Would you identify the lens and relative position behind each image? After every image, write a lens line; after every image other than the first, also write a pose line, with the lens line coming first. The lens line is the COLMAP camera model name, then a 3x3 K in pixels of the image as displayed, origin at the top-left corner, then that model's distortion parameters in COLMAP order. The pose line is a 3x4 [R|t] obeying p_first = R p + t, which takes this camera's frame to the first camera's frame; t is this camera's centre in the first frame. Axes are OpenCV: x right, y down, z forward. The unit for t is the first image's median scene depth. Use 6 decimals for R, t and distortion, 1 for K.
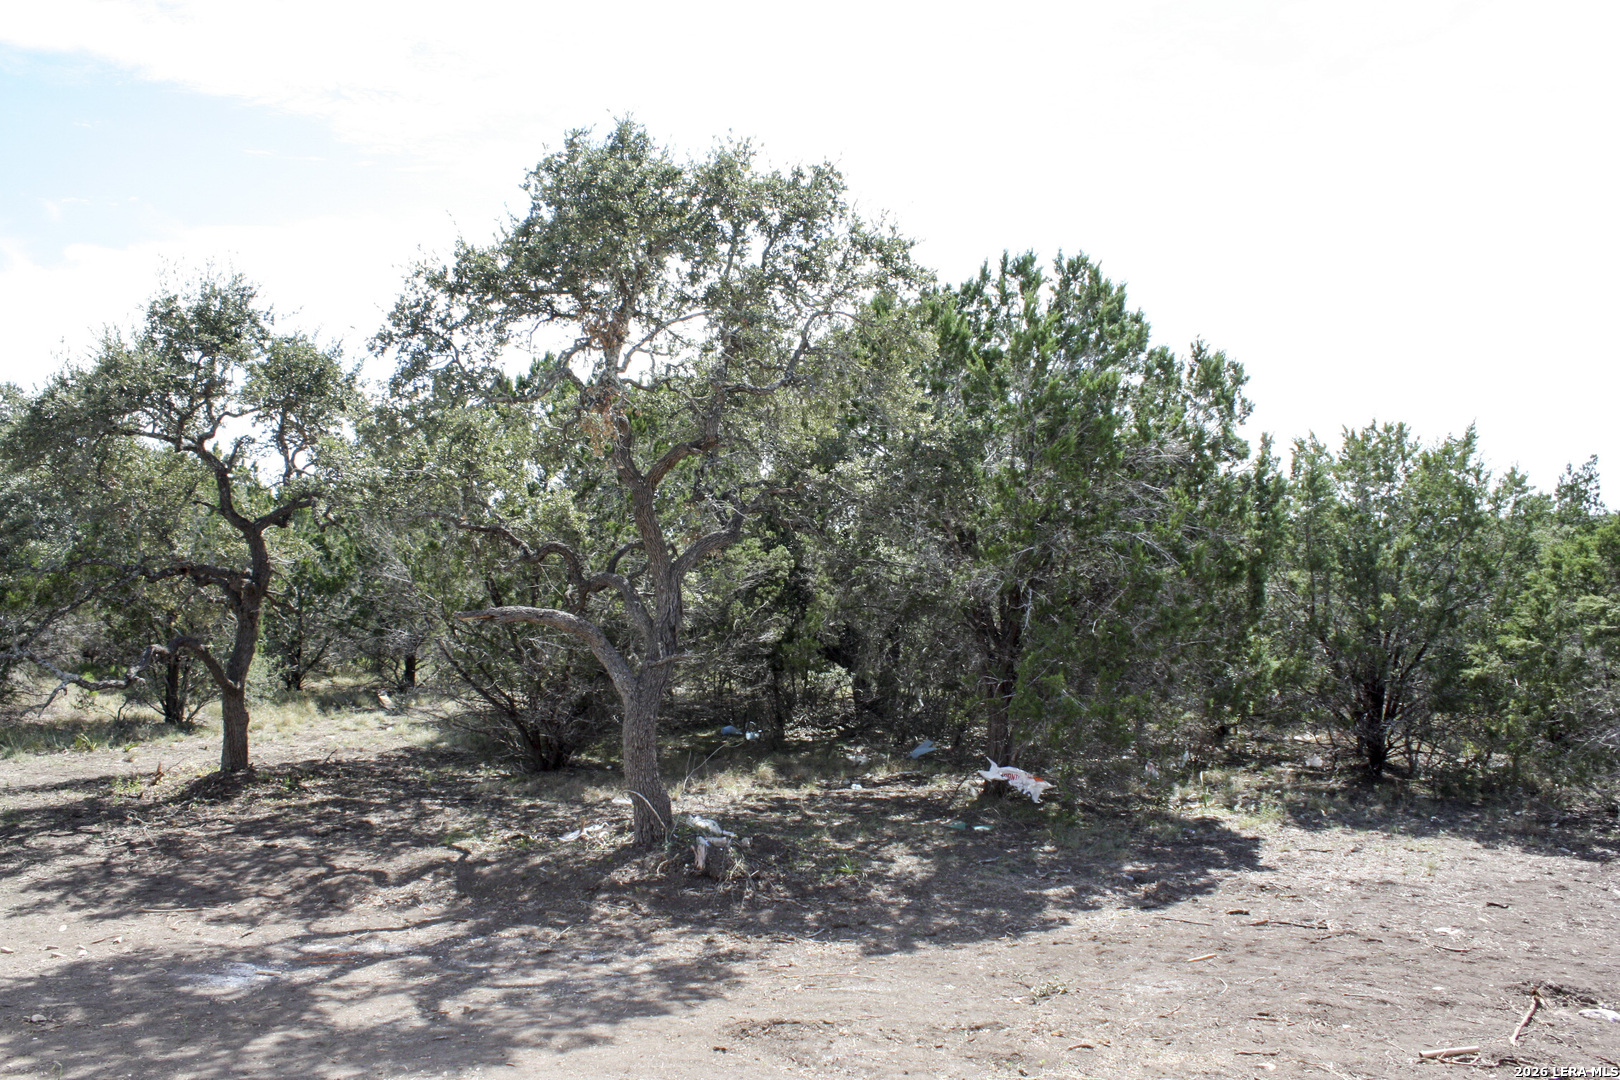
lens RADIAL K [[1364.5, 0, 812.2], [0, 1364.5, 549.3], [0, 0, 1]] dist [-0.171204, 0.158198]
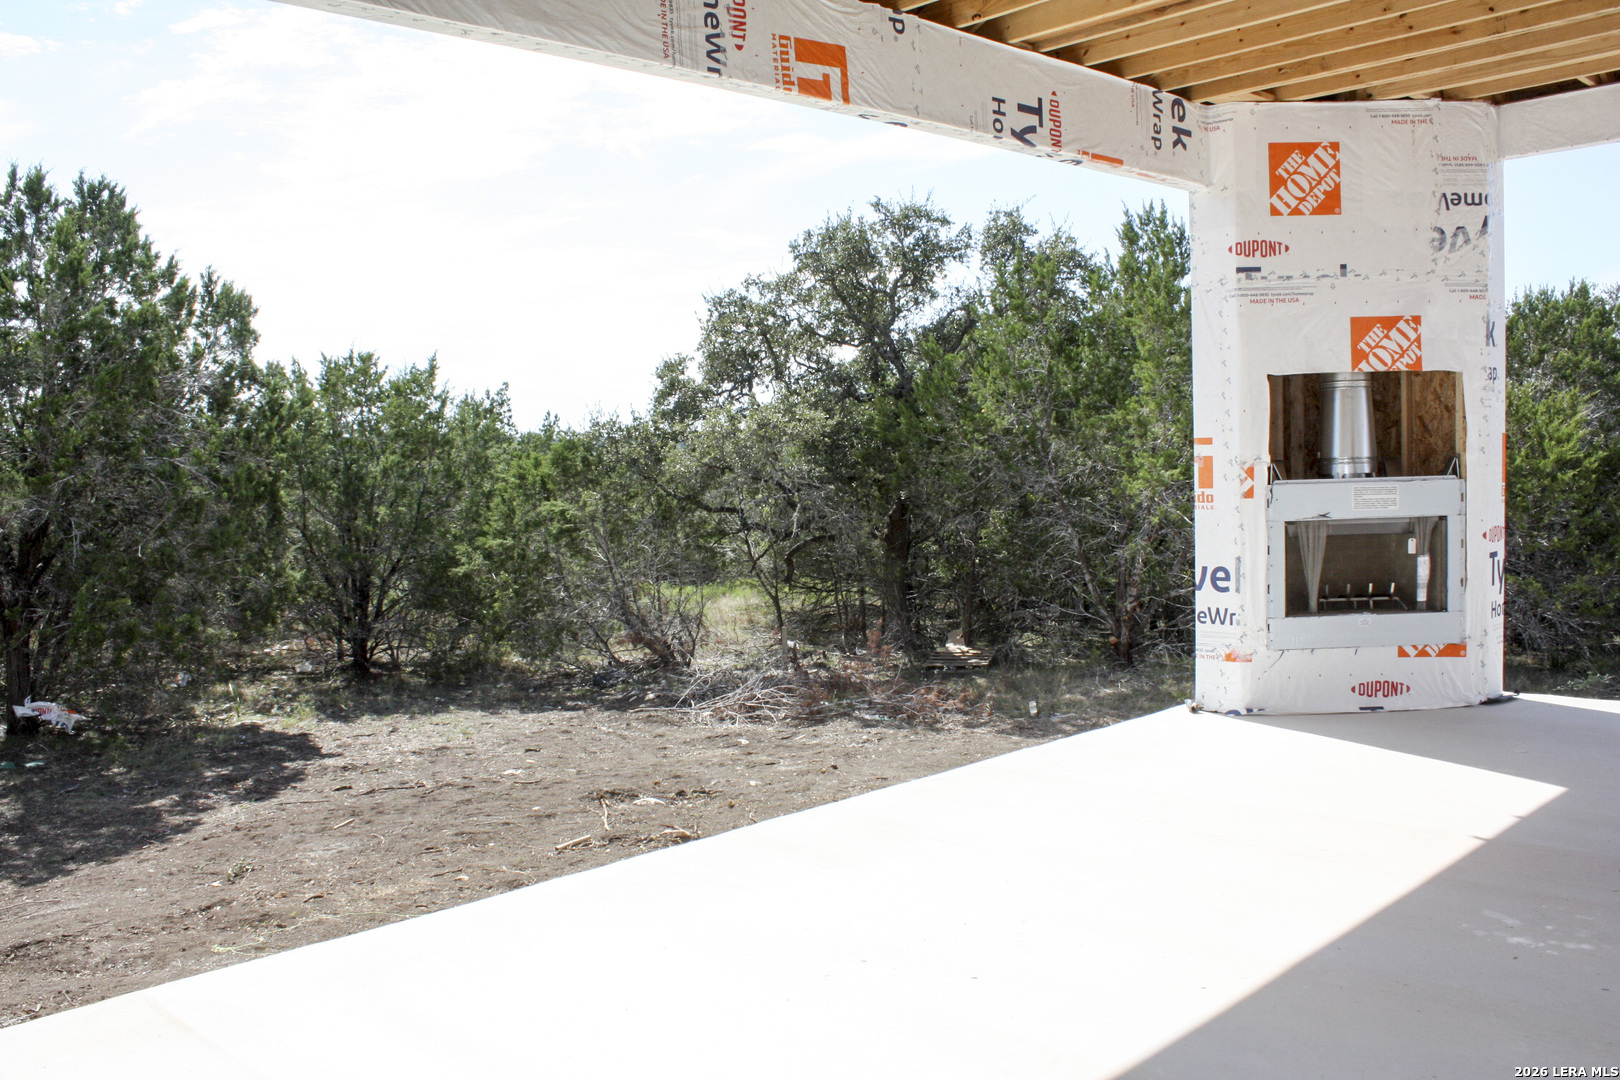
lens RADIAL K [[1364.5, 0, 812.2], [0, 1364.5, 549.3], [0, 0, 1]] dist [-0.171204, 0.158198]
pose [[0.691864, -0.065938, 0.719010, -0.142525], [0.023315, 0.997342, 0.069028, -0.000904], [-0.721651, -0.030995, 0.691563, -0.052140]]
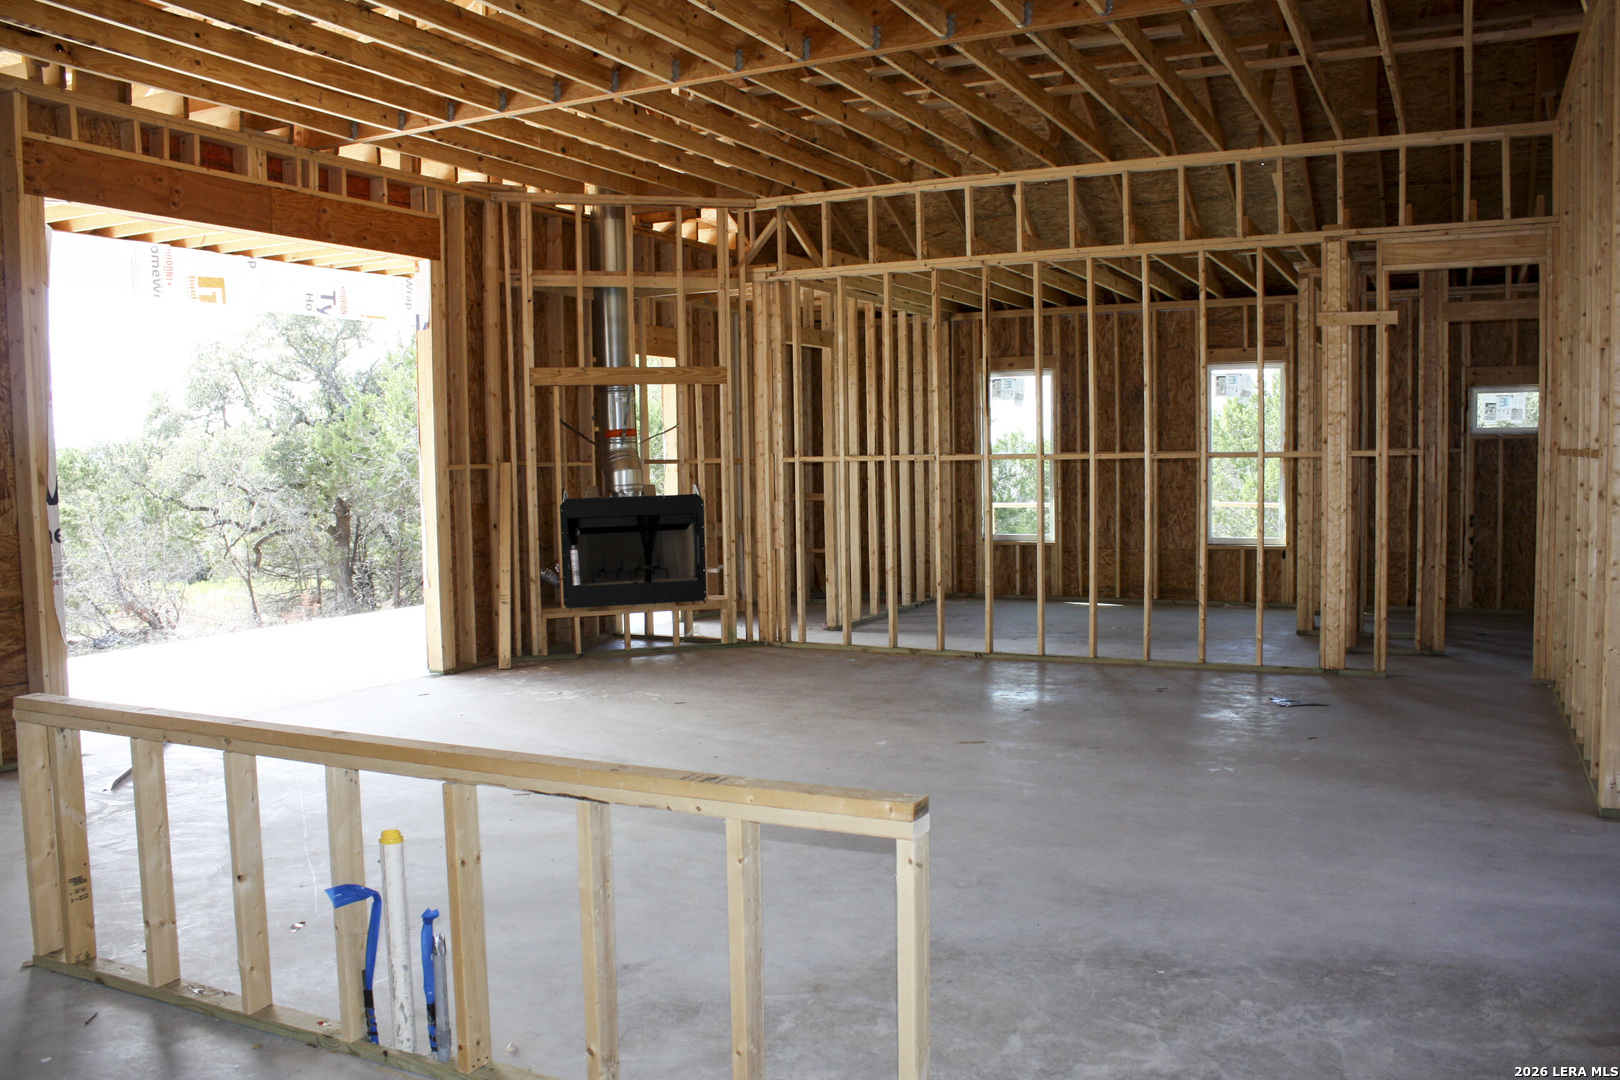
lens RADIAL K [[1364.5, 0, 812.2], [0, 1364.5, 549.3], [0, 0, 1]] dist [-0.171204, 0.158198]
pose [[0.405403, -0.065674, 0.911776, -0.431232], [0.012107, 0.997714, 0.066481, -0.000486], [-0.914058, -0.015913, 0.405271, -0.419818]]
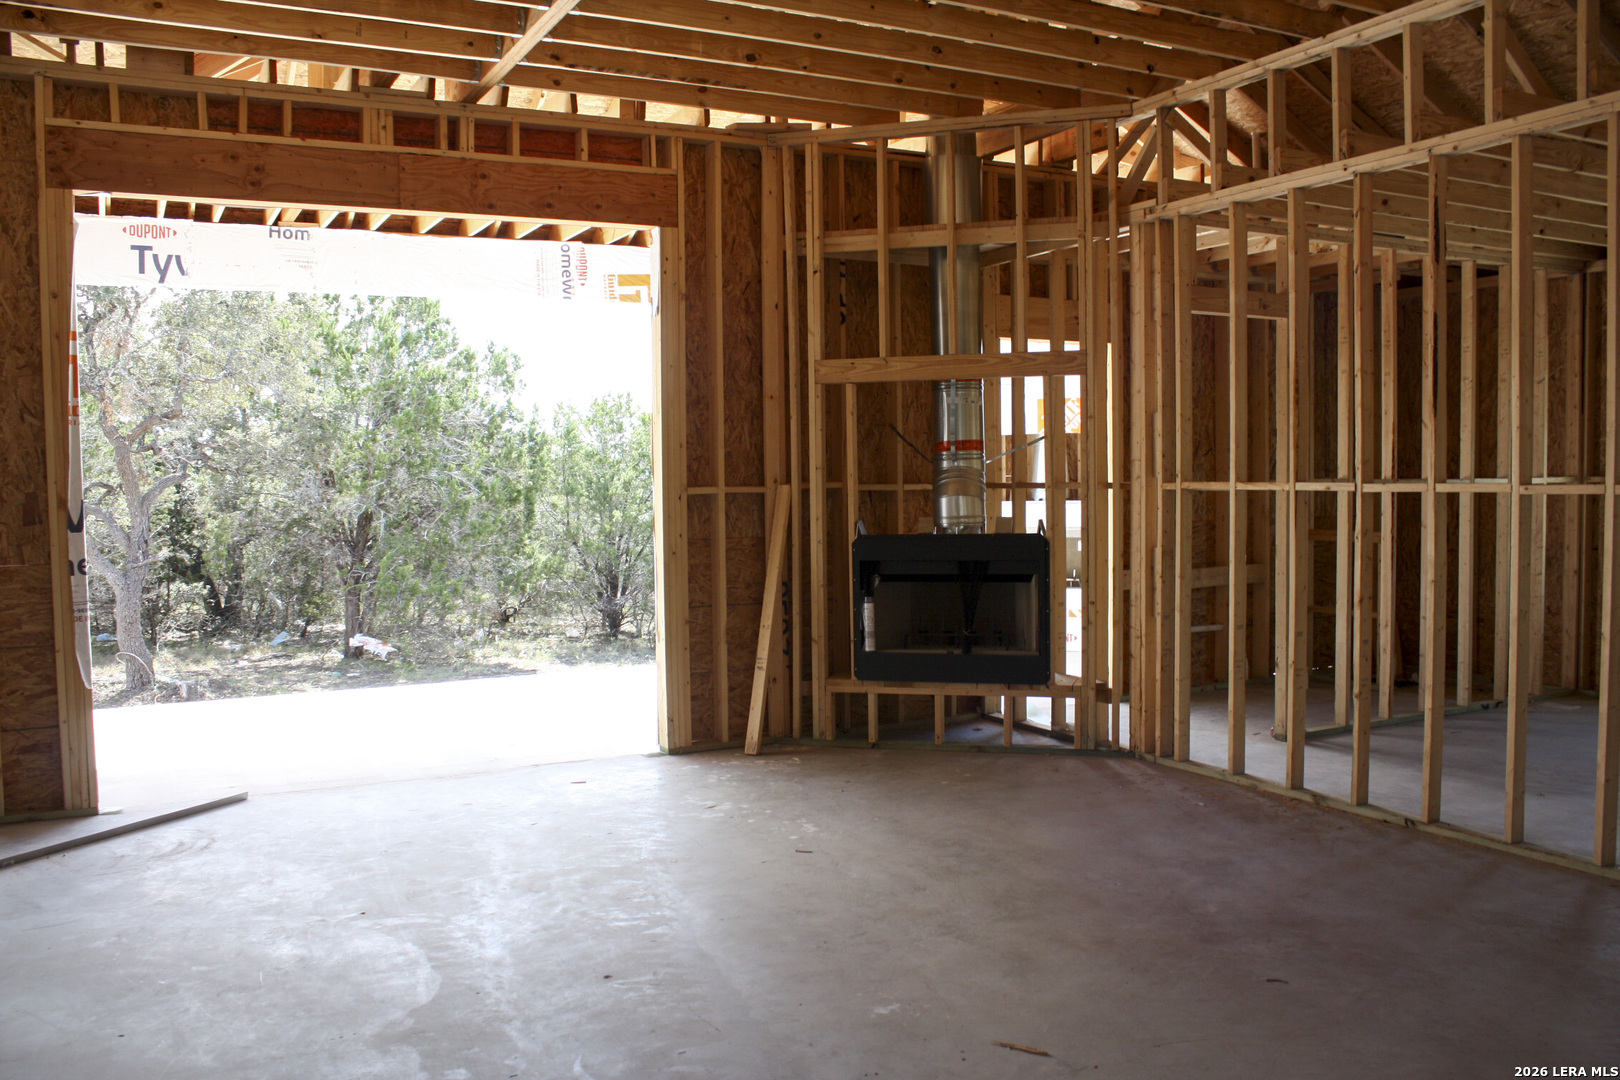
lens RADIAL K [[1364.5, 0, 812.2], [0, 1364.5, 549.3], [0, 0, 1]] dist [-0.171204, 0.158198]
pose [[0.862350, -0.032634, 0.505261, -0.160353], [0.006425, 0.998546, 0.053529, -0.003574], [-0.506273, -0.042914, 0.861305, -0.457680]]
